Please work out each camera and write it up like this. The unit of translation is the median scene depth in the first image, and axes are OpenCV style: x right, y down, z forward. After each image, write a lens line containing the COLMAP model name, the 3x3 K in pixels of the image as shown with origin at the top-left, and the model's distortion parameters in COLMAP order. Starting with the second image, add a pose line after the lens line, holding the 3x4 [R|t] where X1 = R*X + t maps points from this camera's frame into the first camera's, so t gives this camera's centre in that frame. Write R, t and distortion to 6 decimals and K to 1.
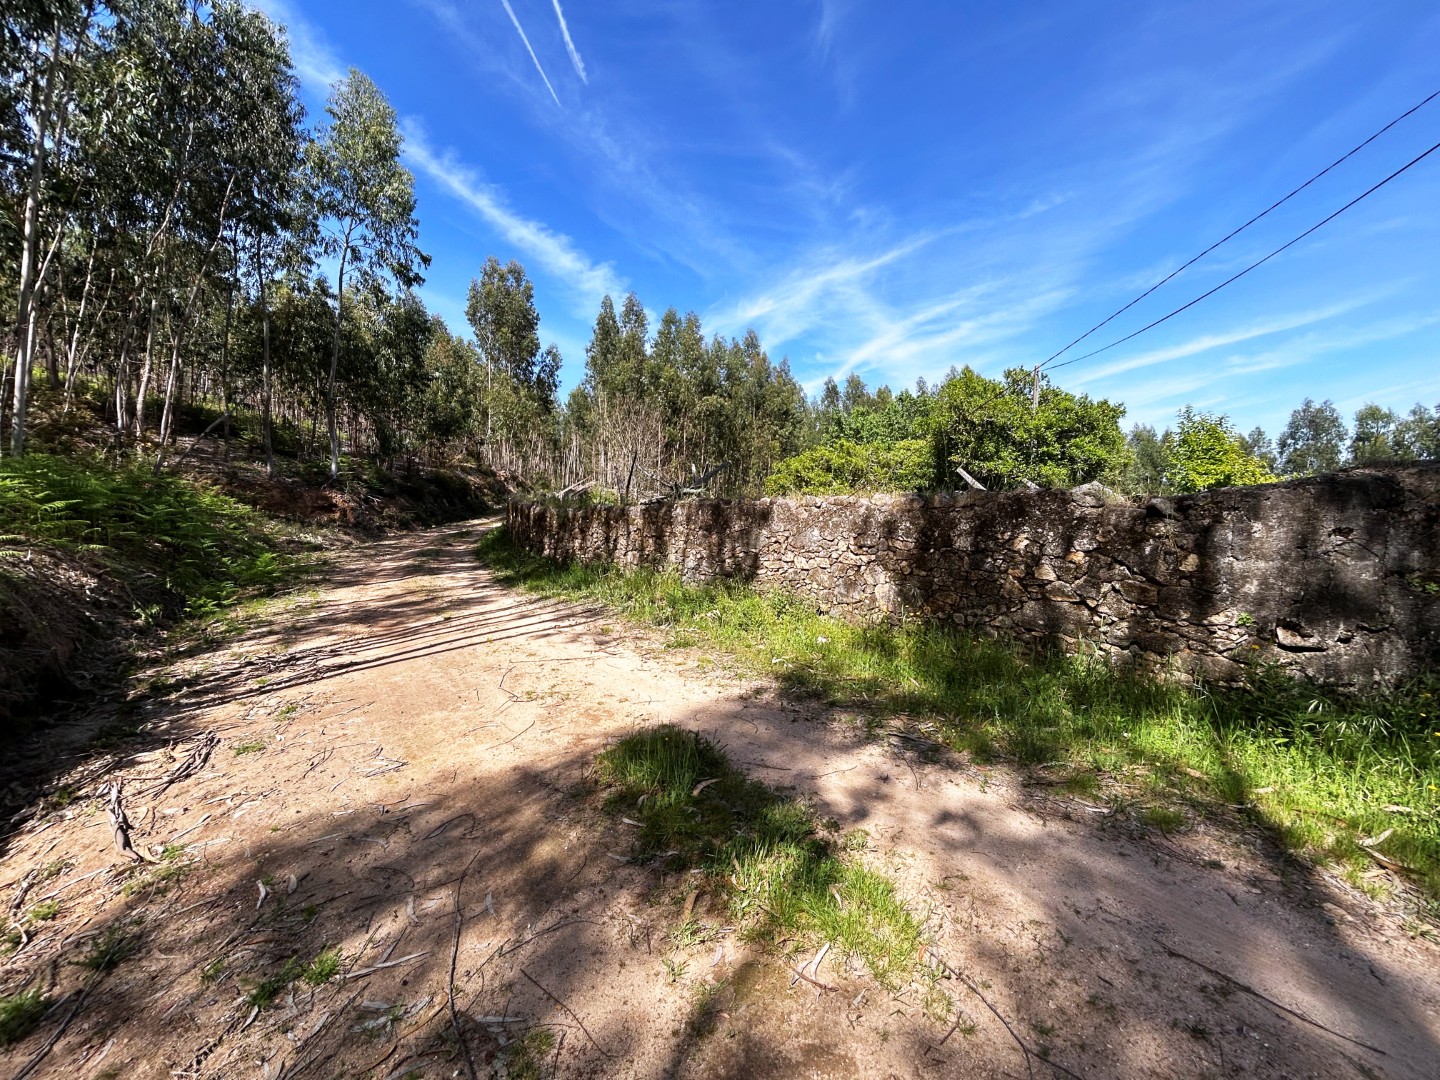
lens RADIAL K [[579.4, 0, 719.9], [0, 579.4, 529.3], [0, 0, 1]] dist [0.001865, 0.000018]
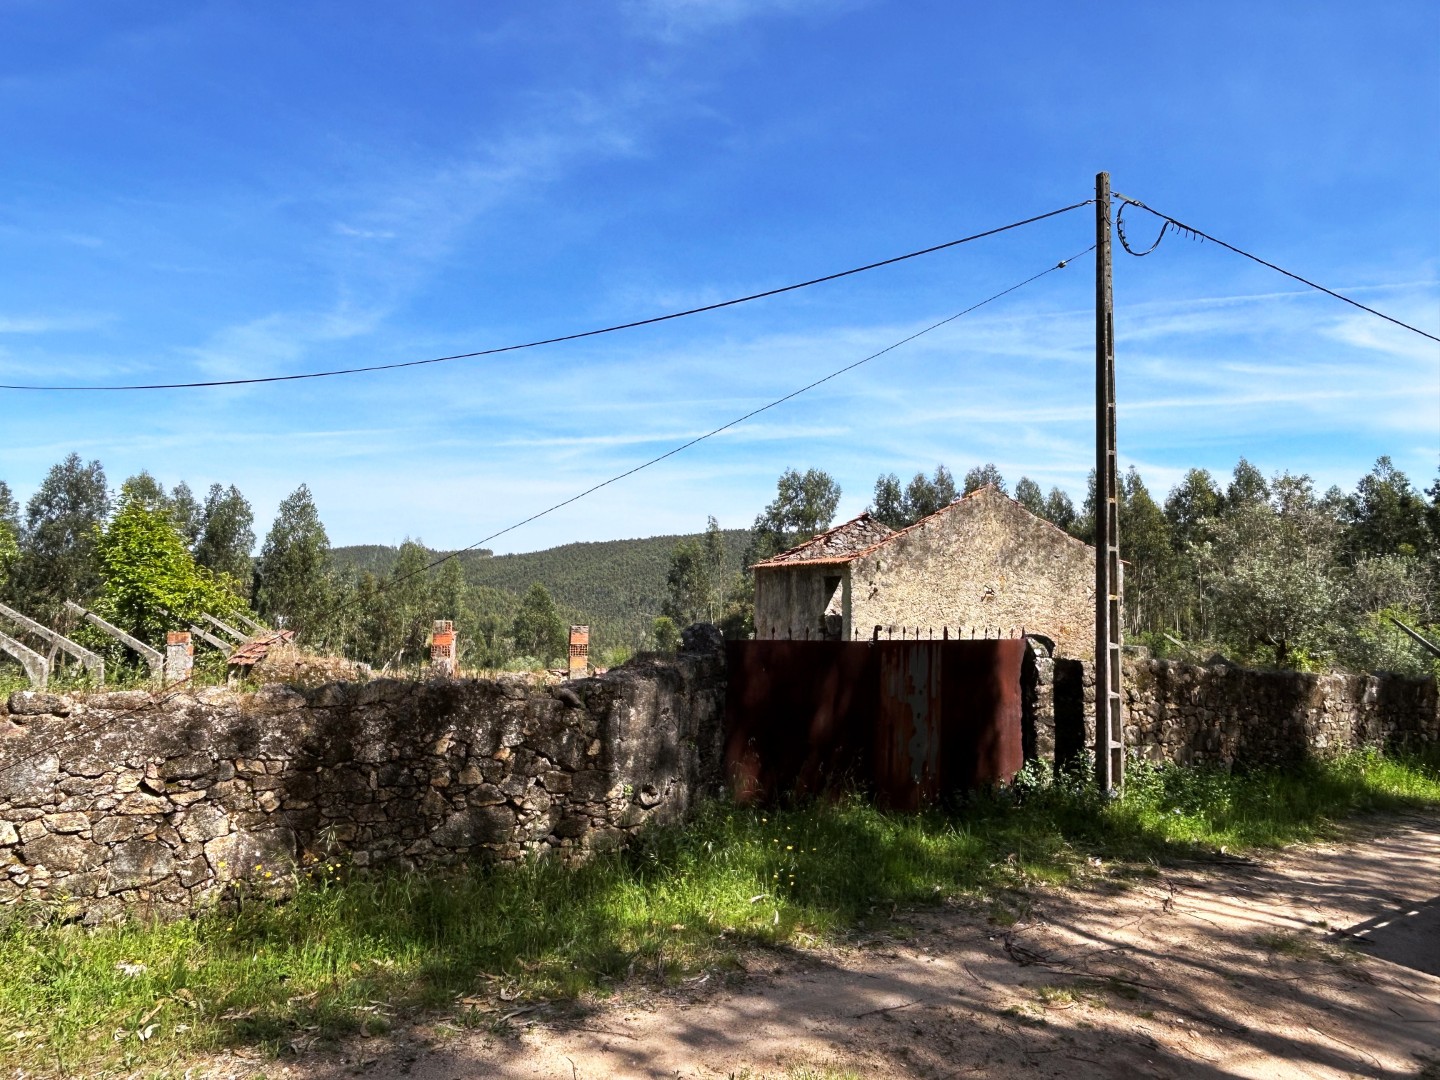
lens RADIAL K [[962.3, 0, 726.1], [0, 962.3, 540.6], [0, 0, 1]] dist [-0.016107, -0.001174]
pose [[0.125880, 0.068909, 0.989649, -0.886215], [0.018960, 0.997235, -0.071849, -0.176033], [-0.991864, 0.027808, 0.124226, 0.448760]]
